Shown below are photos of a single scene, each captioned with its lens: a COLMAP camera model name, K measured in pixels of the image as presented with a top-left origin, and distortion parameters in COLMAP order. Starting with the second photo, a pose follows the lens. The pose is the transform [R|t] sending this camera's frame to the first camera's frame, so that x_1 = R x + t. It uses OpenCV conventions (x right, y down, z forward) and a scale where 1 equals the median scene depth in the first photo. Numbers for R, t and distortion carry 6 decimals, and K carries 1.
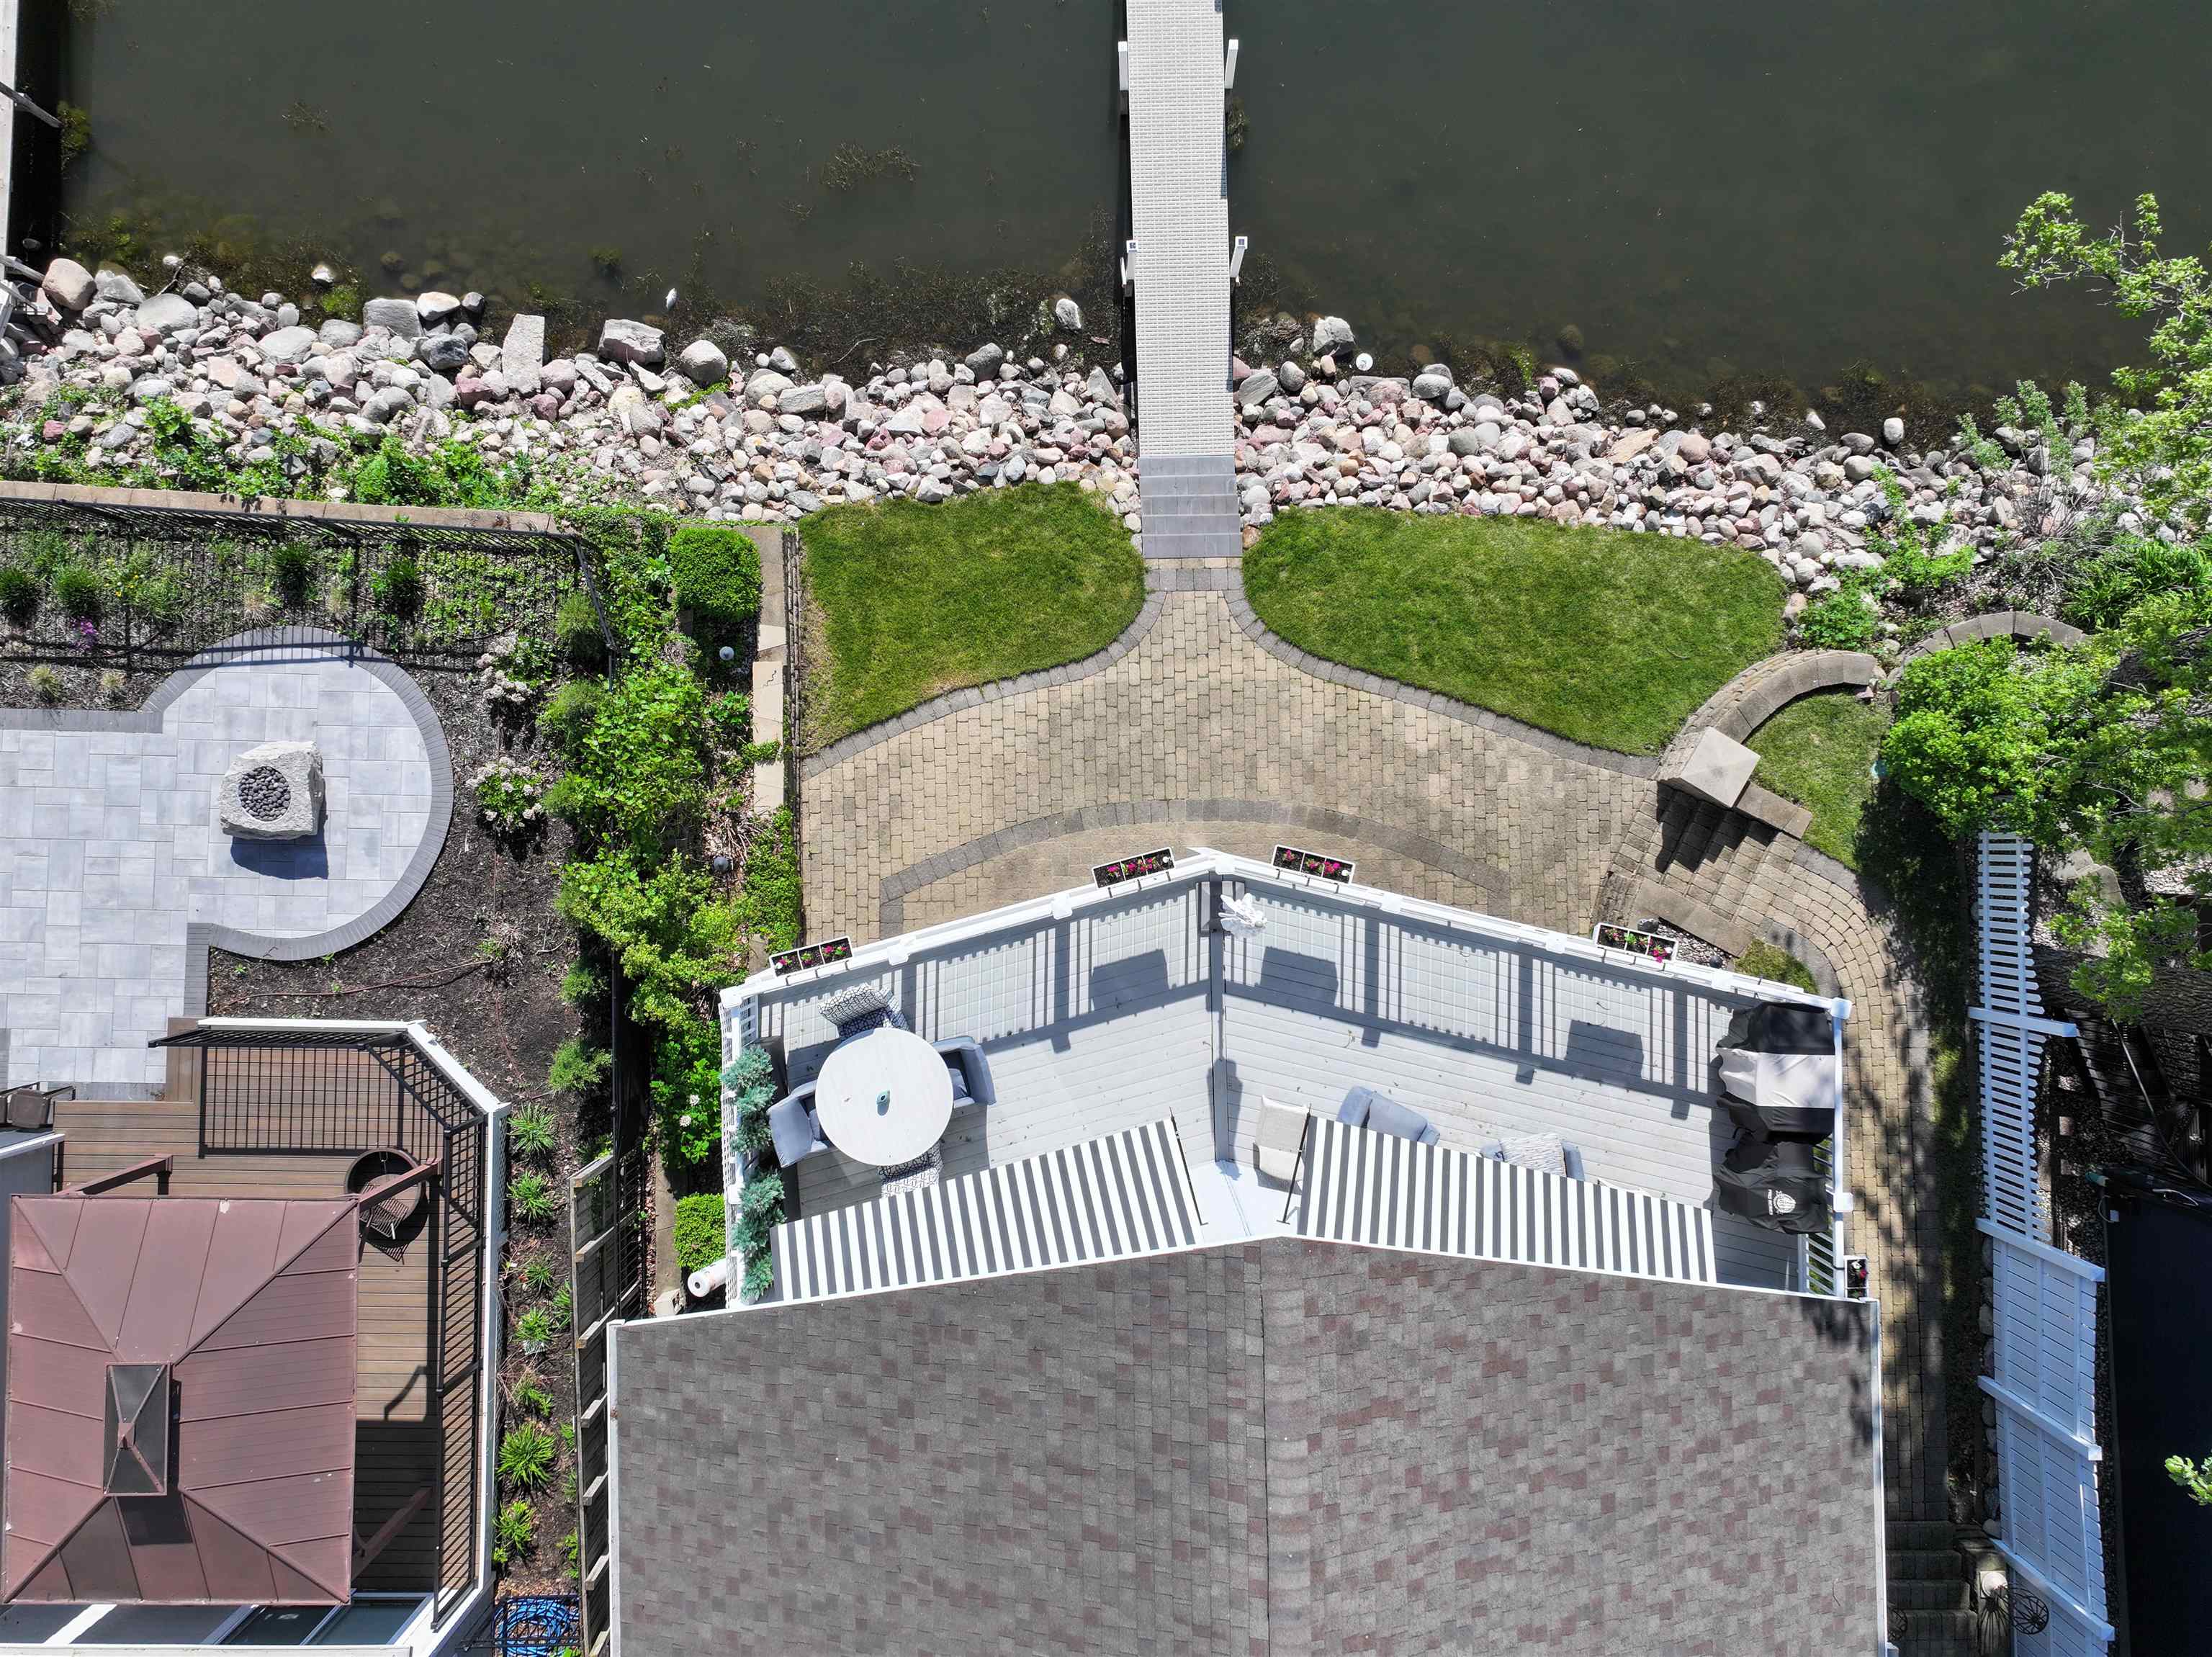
lens RADIAL K [[1529.7, 0, 1106.0], [0, 1529.7, 828.5], [0, 0, 1]] dist [0.001867, 0.004106]
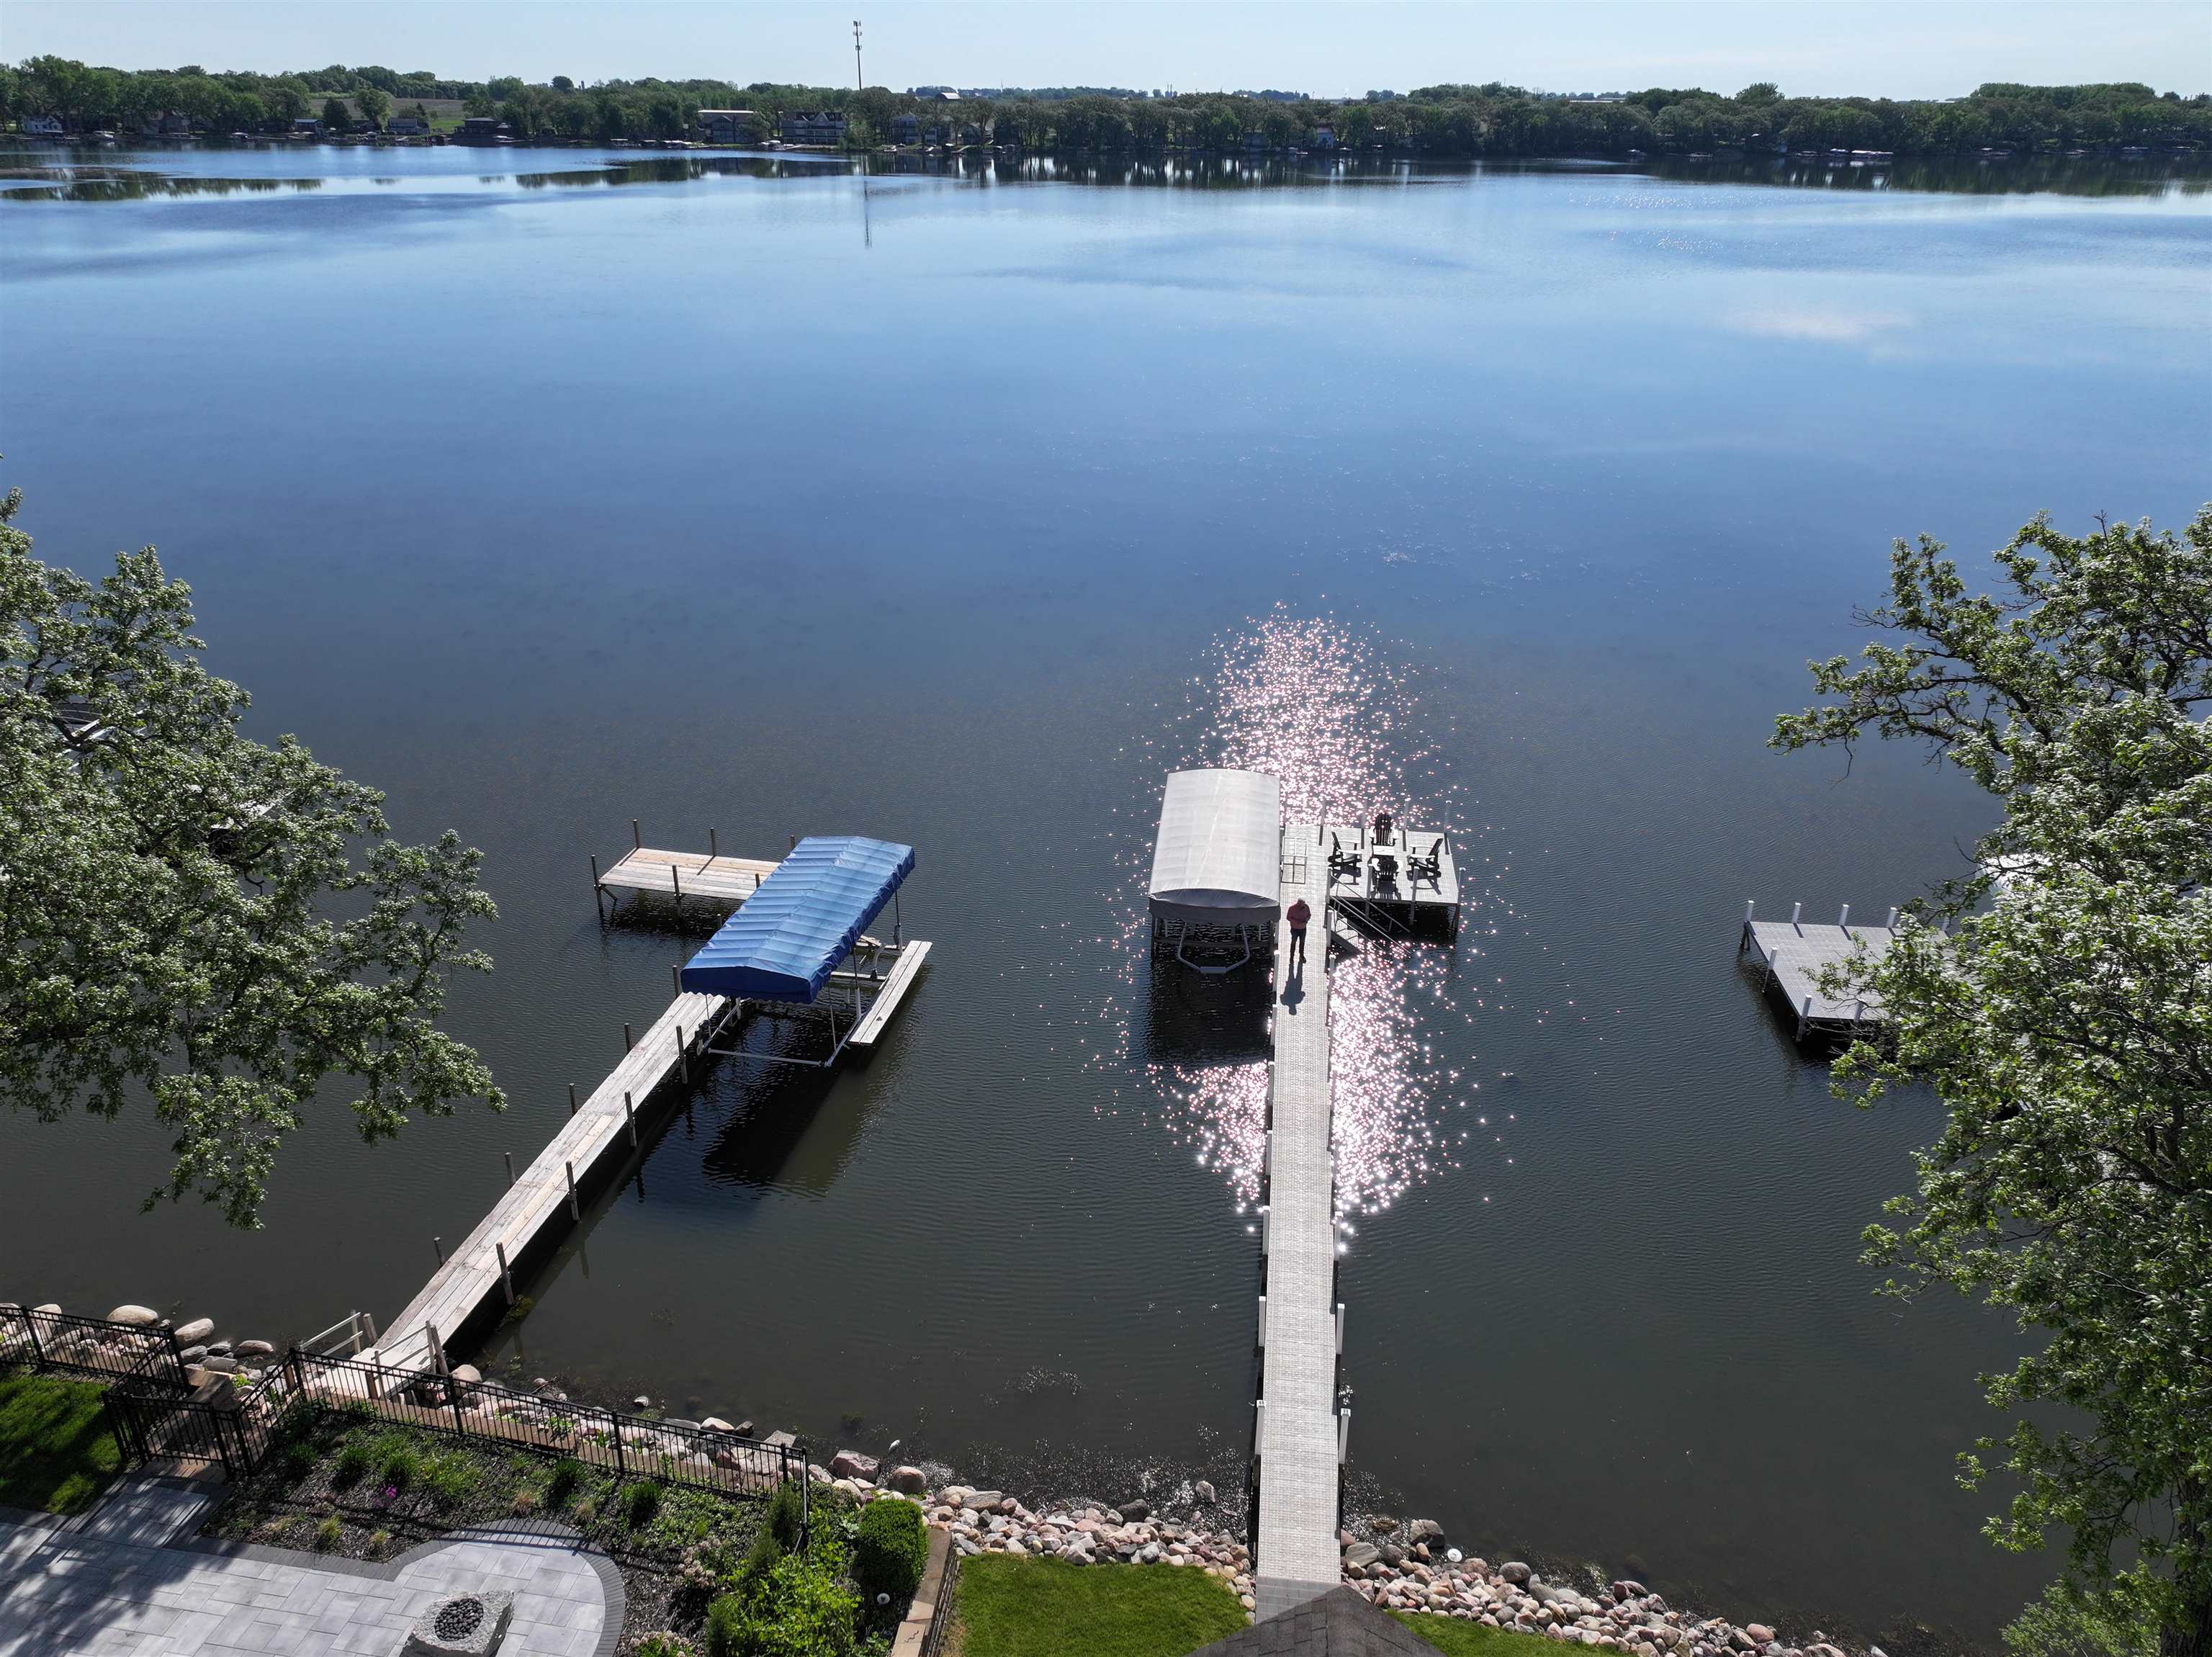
lens RADIAL K [[1529.7, 0, 1106.0], [0, 1529.7, 828.5], [0, 0, 1]] dist [0.001867, 0.004106]
pose [[0.989103, 0.059299, -0.134758, 0.032265], [-0.147194, 0.418038, -0.896425, 0.592948], [0.003177, 0.906492, 0.422211, 0.001220]]
